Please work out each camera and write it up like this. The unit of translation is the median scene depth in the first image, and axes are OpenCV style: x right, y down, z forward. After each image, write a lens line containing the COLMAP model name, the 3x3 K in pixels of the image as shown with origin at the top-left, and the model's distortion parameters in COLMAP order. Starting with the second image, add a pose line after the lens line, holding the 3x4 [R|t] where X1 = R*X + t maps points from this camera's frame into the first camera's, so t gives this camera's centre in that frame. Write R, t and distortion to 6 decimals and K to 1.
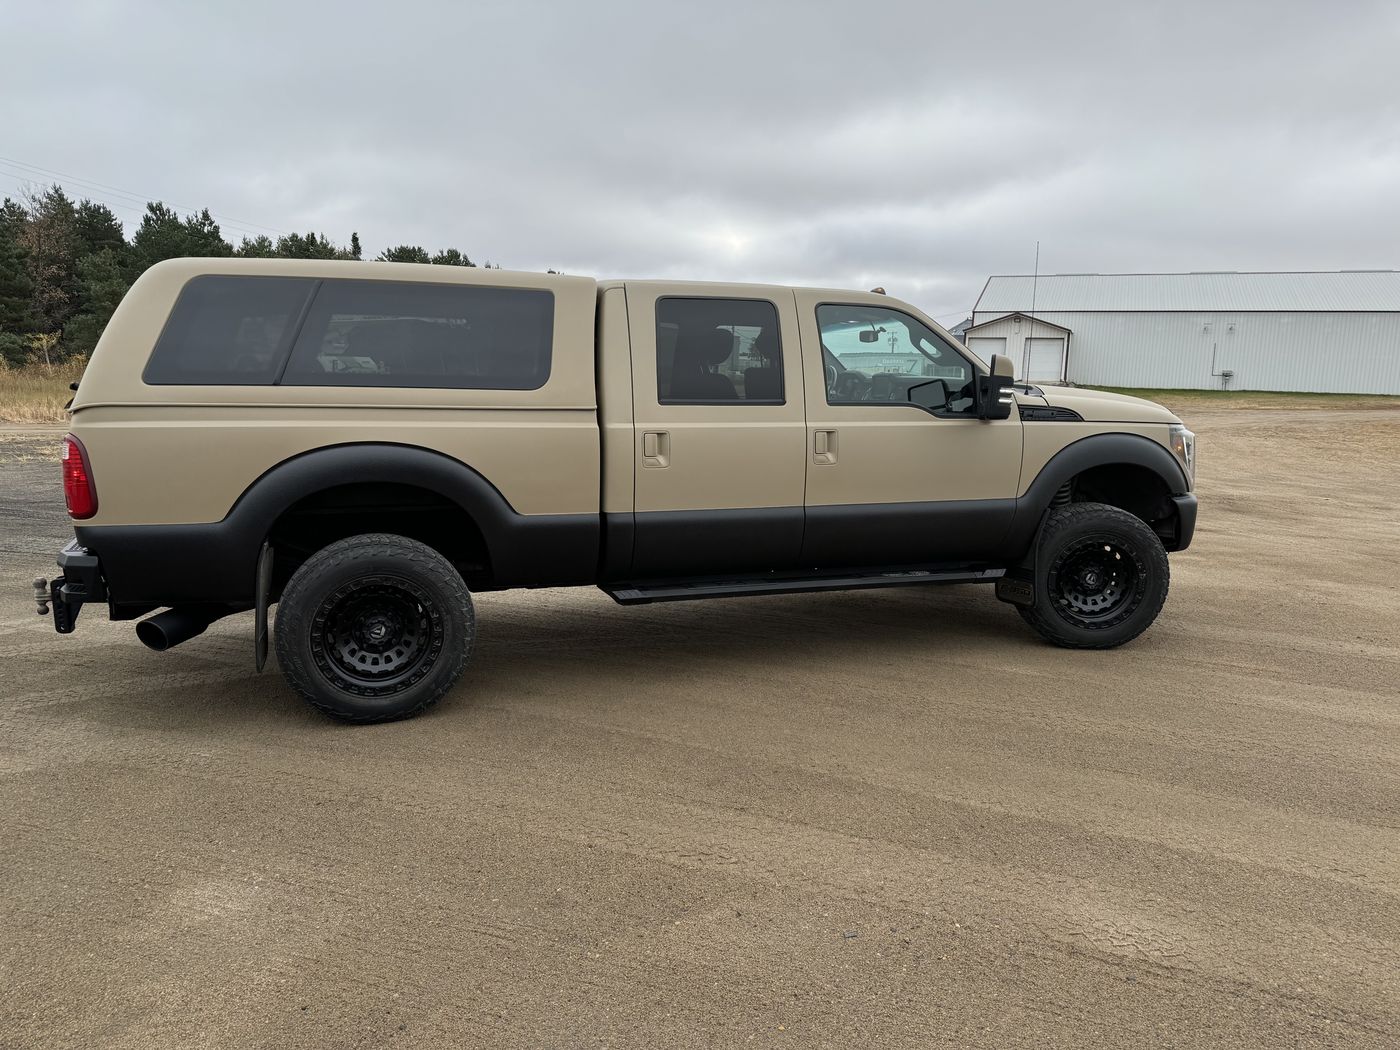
lens RADIAL K [[992.8, 0, 704.8], [0, 992.8, 523.2], [0, 0, 1]] dist [0.019586, -0.028833]
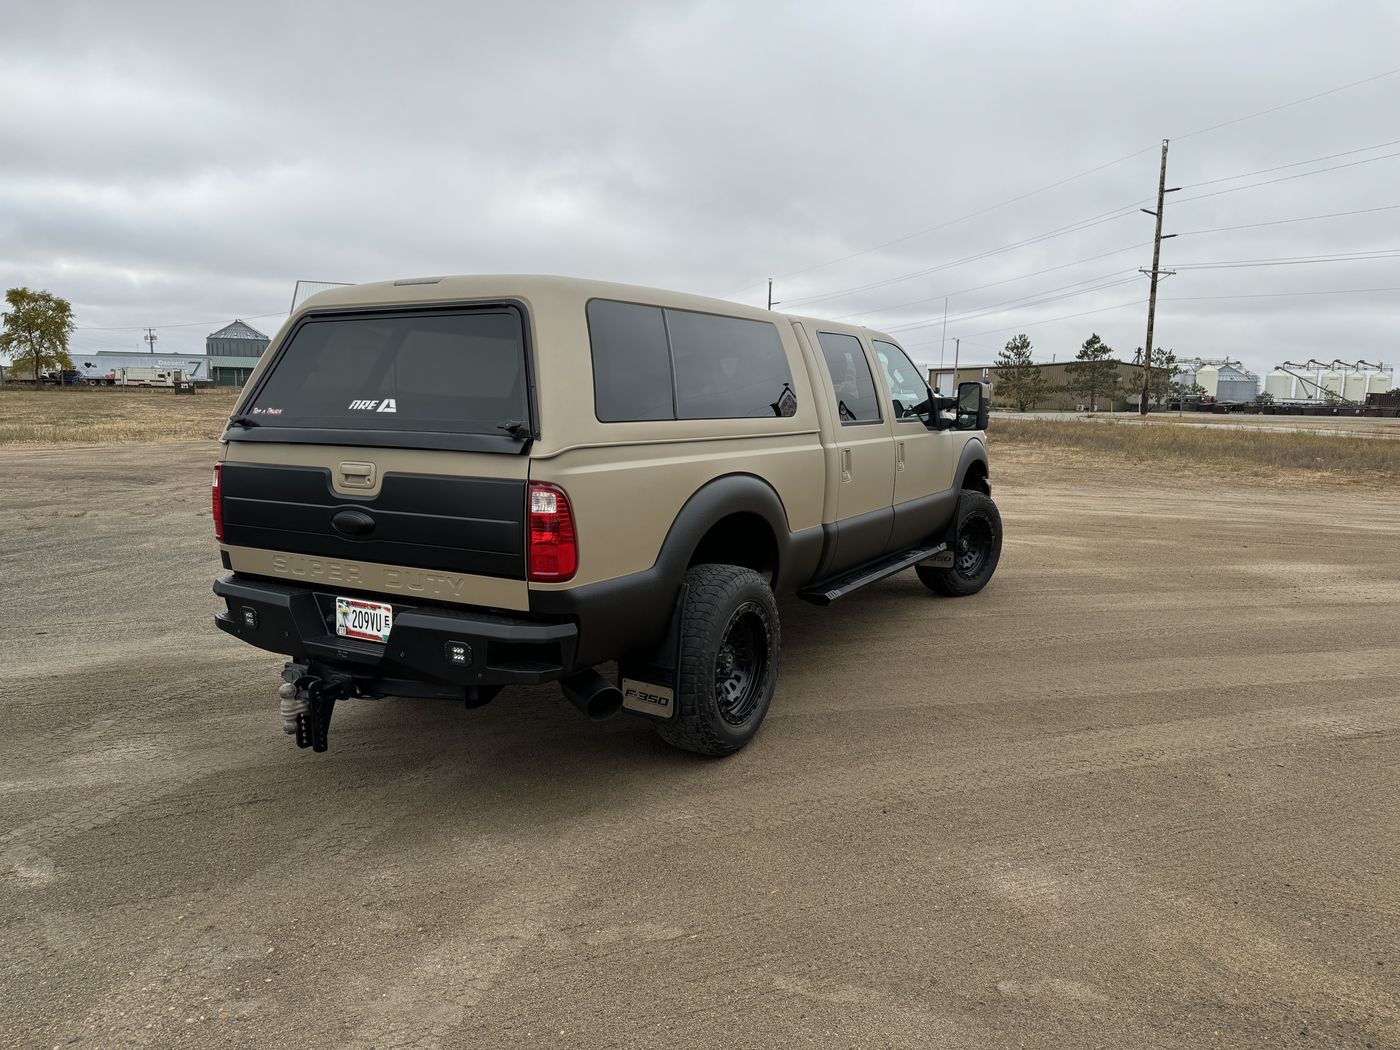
lens RADIAL K [[992.8, 0, 707.1], [0, 992.8, 528.7], [0, 0, 1]] dist [0.019586, -0.028833]
pose [[0.748705, -0.094211, 0.656175, -1.026287], [0.092442, 0.995016, 0.037382, -0.066149], [-0.656426, 0.032670, 0.753682, 0.270038]]
